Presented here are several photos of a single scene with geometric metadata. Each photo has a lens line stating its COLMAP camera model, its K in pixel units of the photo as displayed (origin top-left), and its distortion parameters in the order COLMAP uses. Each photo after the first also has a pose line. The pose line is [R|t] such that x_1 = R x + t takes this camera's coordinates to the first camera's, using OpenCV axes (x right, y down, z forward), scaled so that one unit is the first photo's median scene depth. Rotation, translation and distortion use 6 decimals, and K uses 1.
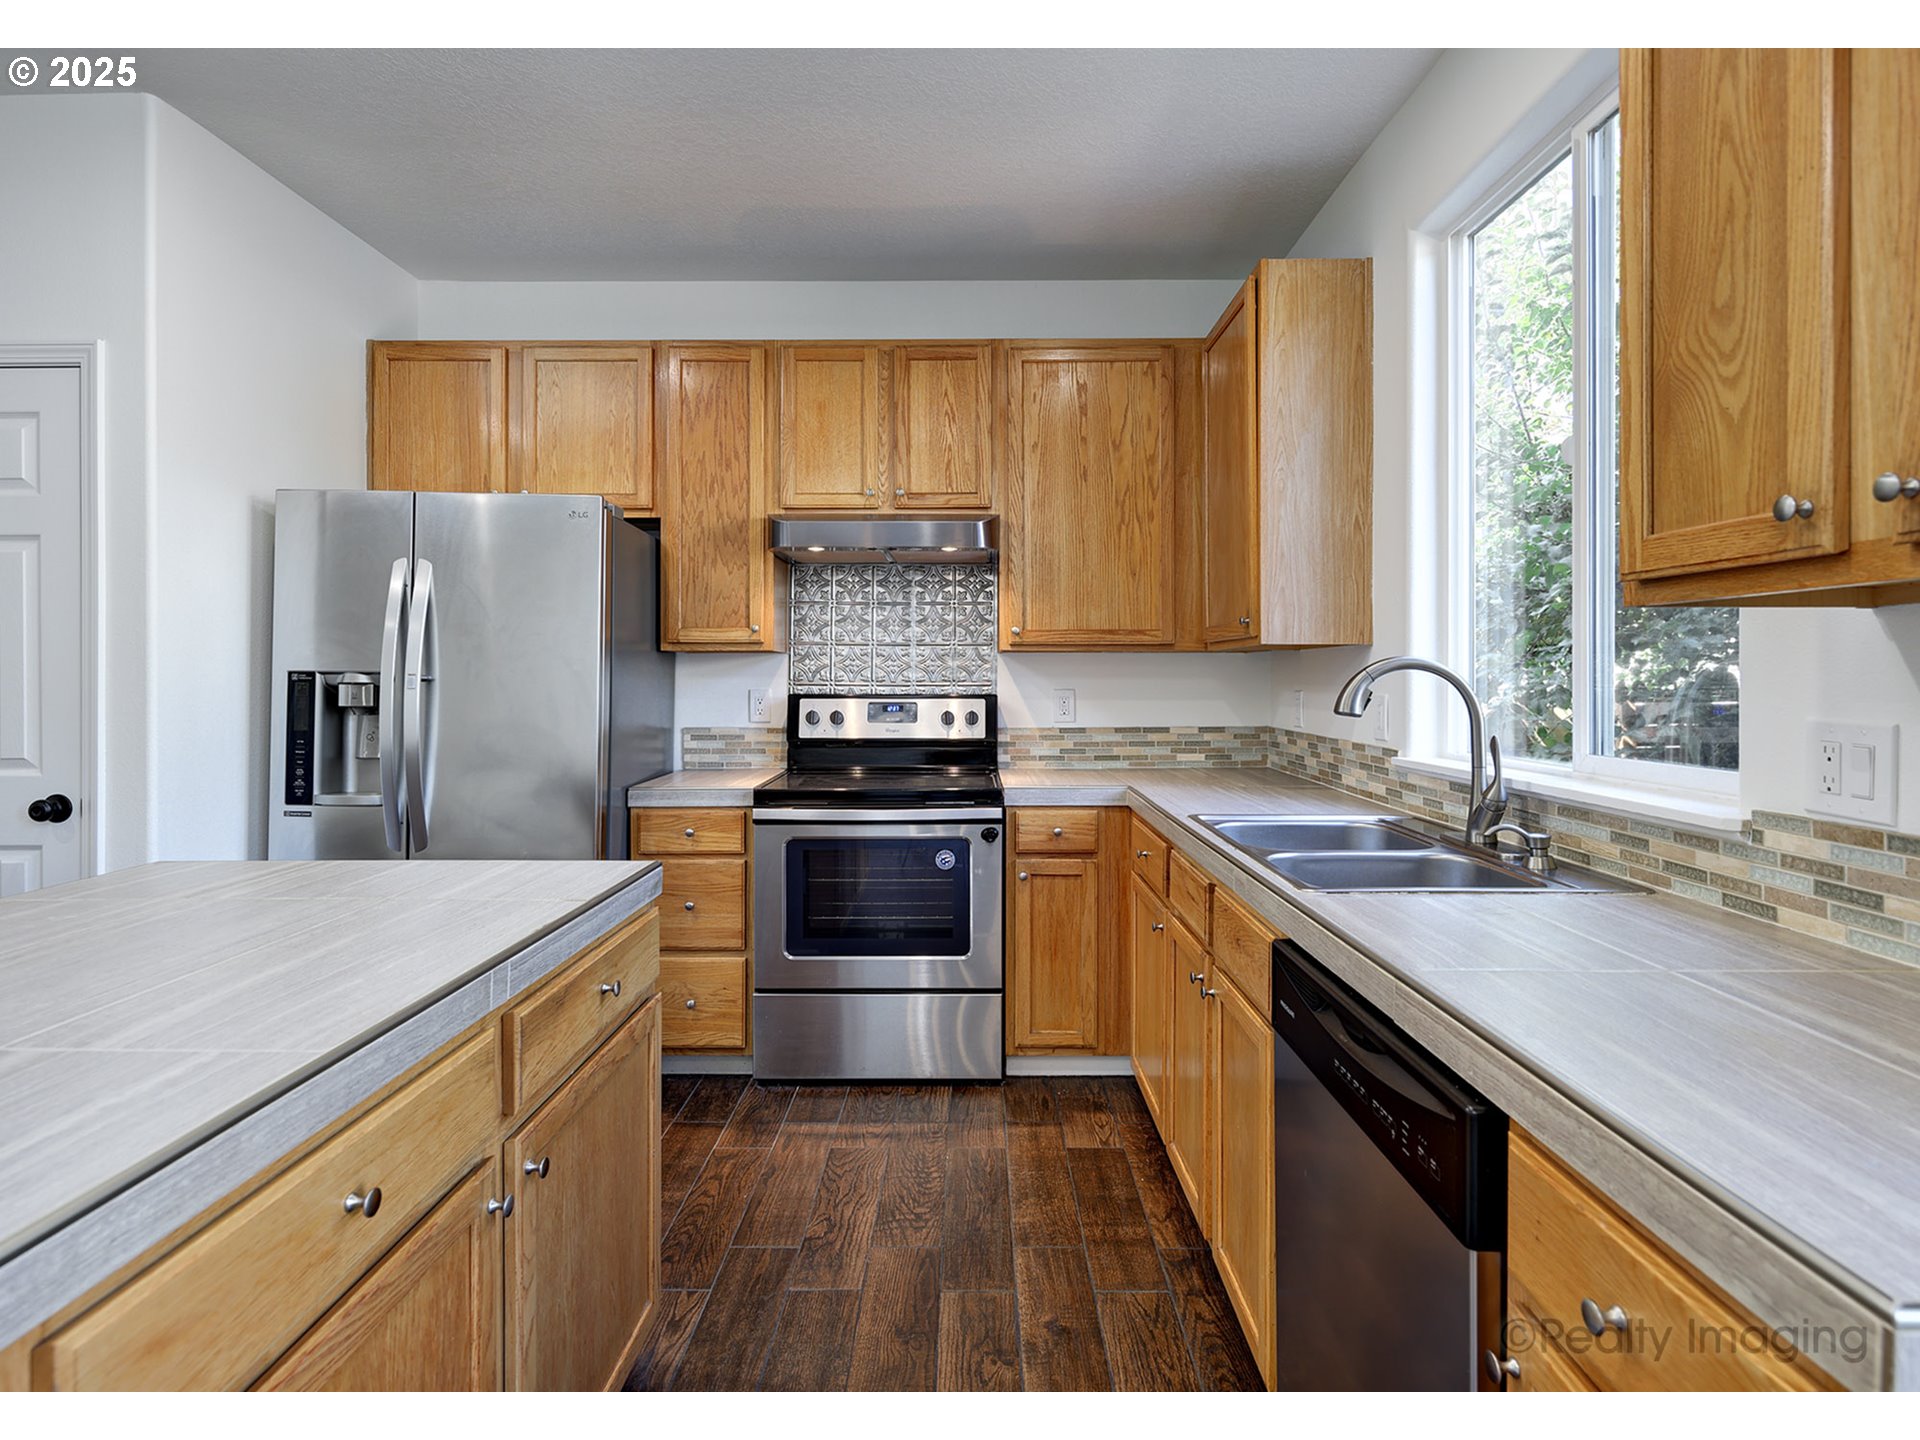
lens RADIAL K [[966.4, 0, 1032.4], [0, 966.4, 667.7], [0, 0, 1]] dist [-0.000216, 0.001040]
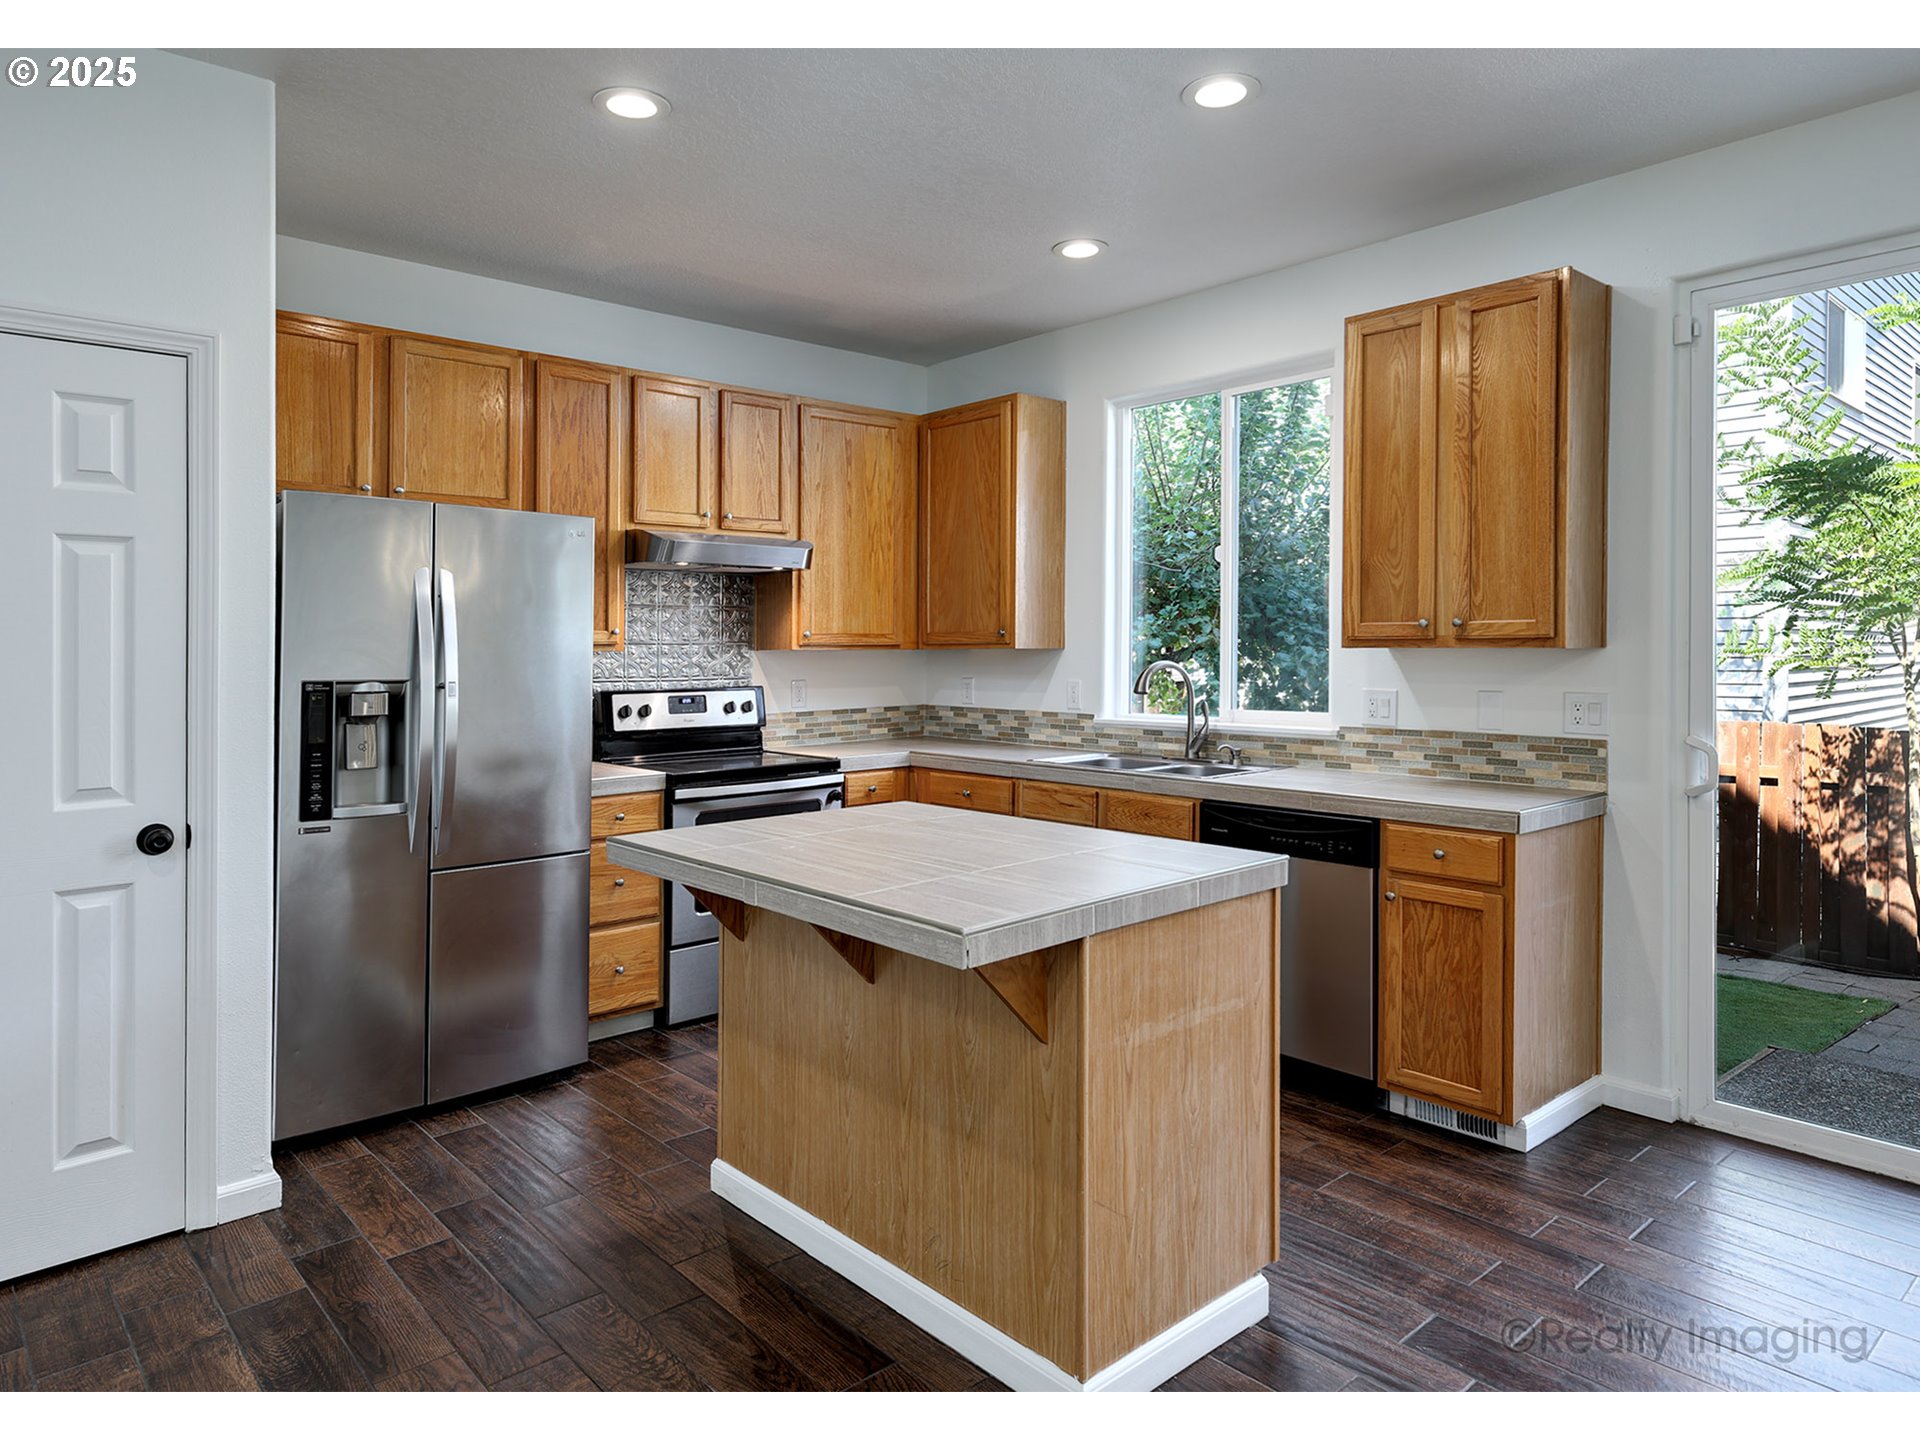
lens RADIAL K [[1259.0, 0, 940.4], [0, 1259.0, 655.3], [0, 0, 1]] dist [0.010097, 0.001369]
pose [[0.724875, -0.009027, 0.688822, -1.003227], [-0.002933, 0.999865, 0.016190, -0.037985], [-0.688874, -0.013756, 0.724750, -0.285634]]
